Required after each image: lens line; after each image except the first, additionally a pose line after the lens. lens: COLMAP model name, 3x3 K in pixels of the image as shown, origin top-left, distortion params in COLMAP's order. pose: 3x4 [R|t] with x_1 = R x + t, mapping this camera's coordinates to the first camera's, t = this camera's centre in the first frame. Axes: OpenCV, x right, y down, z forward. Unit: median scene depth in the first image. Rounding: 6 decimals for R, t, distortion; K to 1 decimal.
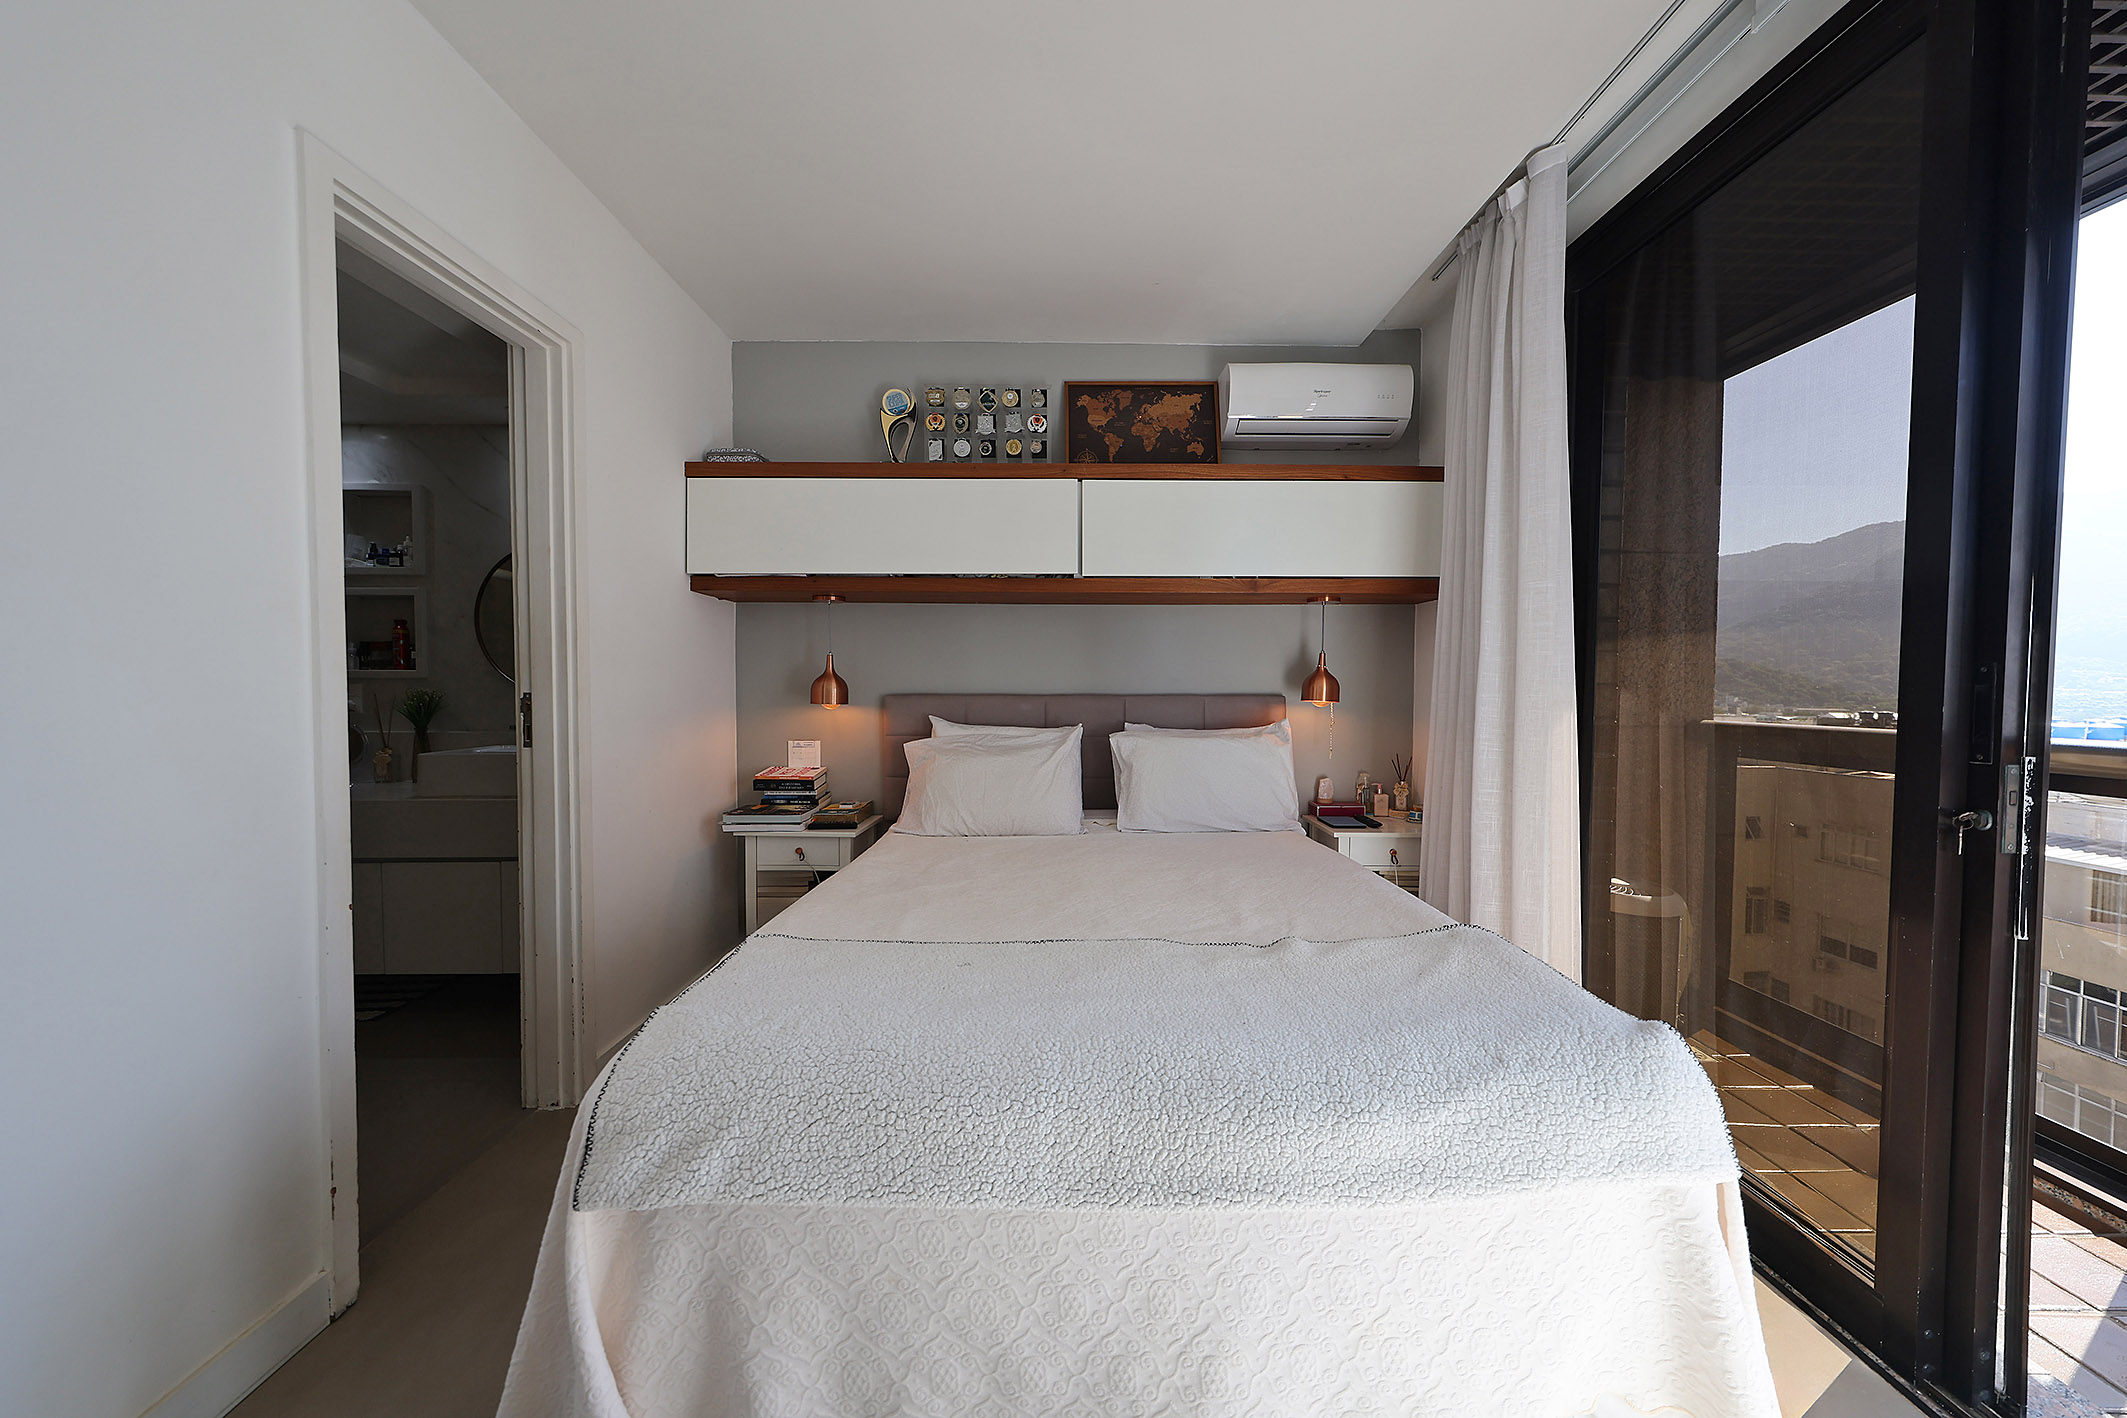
lens RADIAL K [[718.2, 0, 1058.1], [0, 718.2, 706.9], [0, 0, 1]] dist [0.001401, 0.000000]
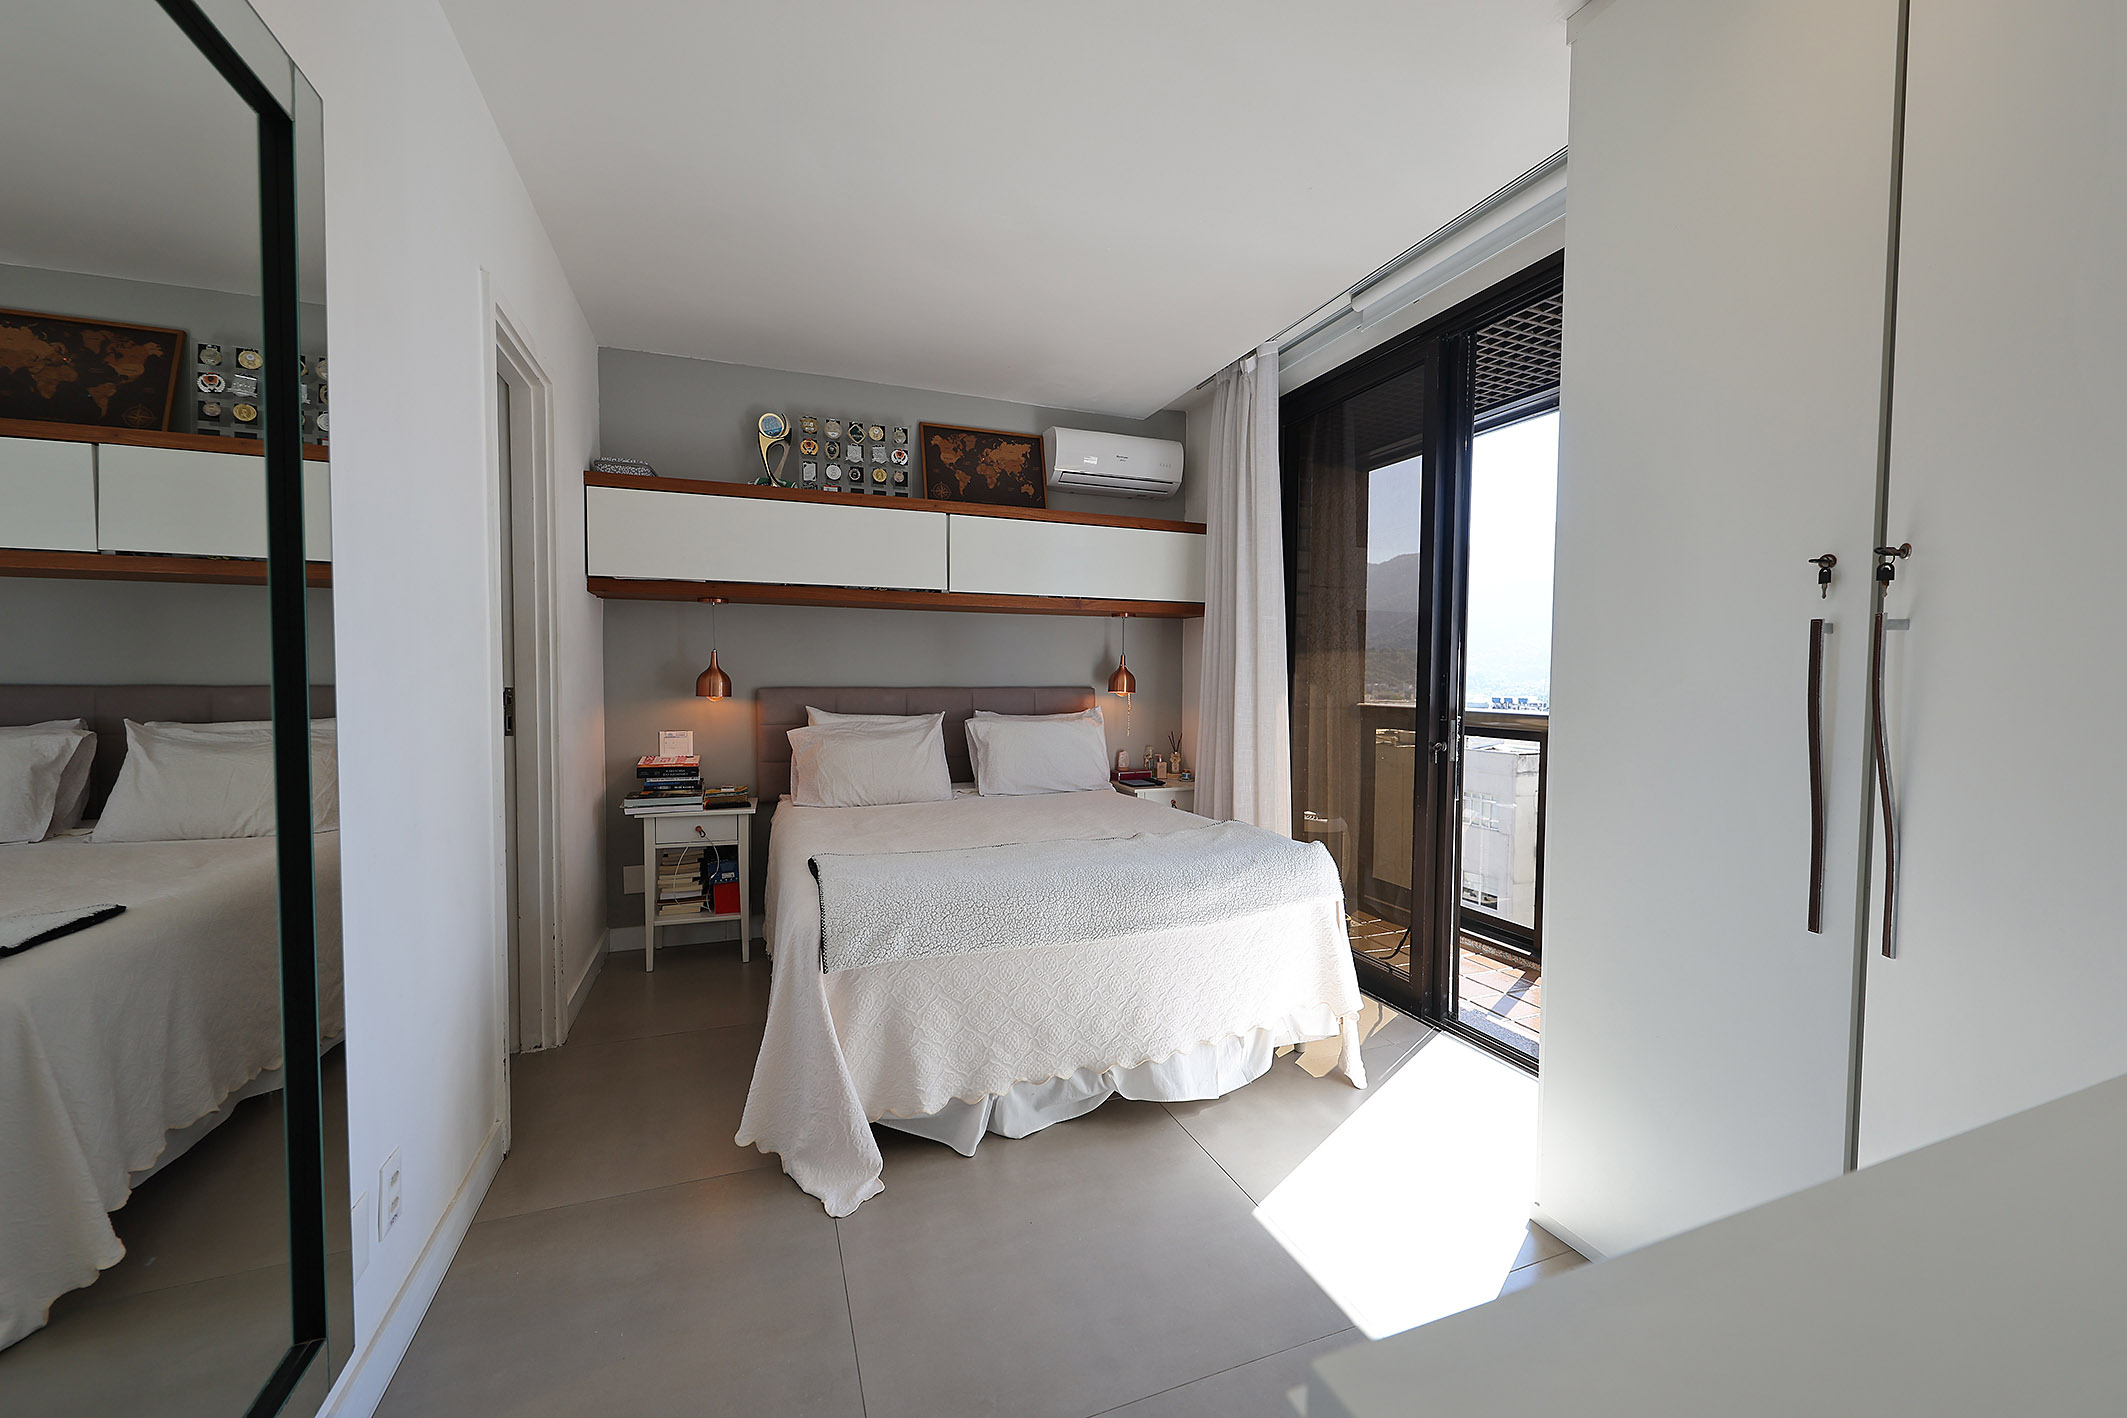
lens RADIAL K [[846.8, 0, 1063.5], [0, 846.8, 709.0], [0, 0, 1]] dist [-0.000214, -0.000169]
pose [[0.933536, -0.011638, 0.358295, -0.282371], [0.007332, 0.999884, 0.013374, 0.001539], [-0.358409, -0.009858, 0.933513, -0.397737]]
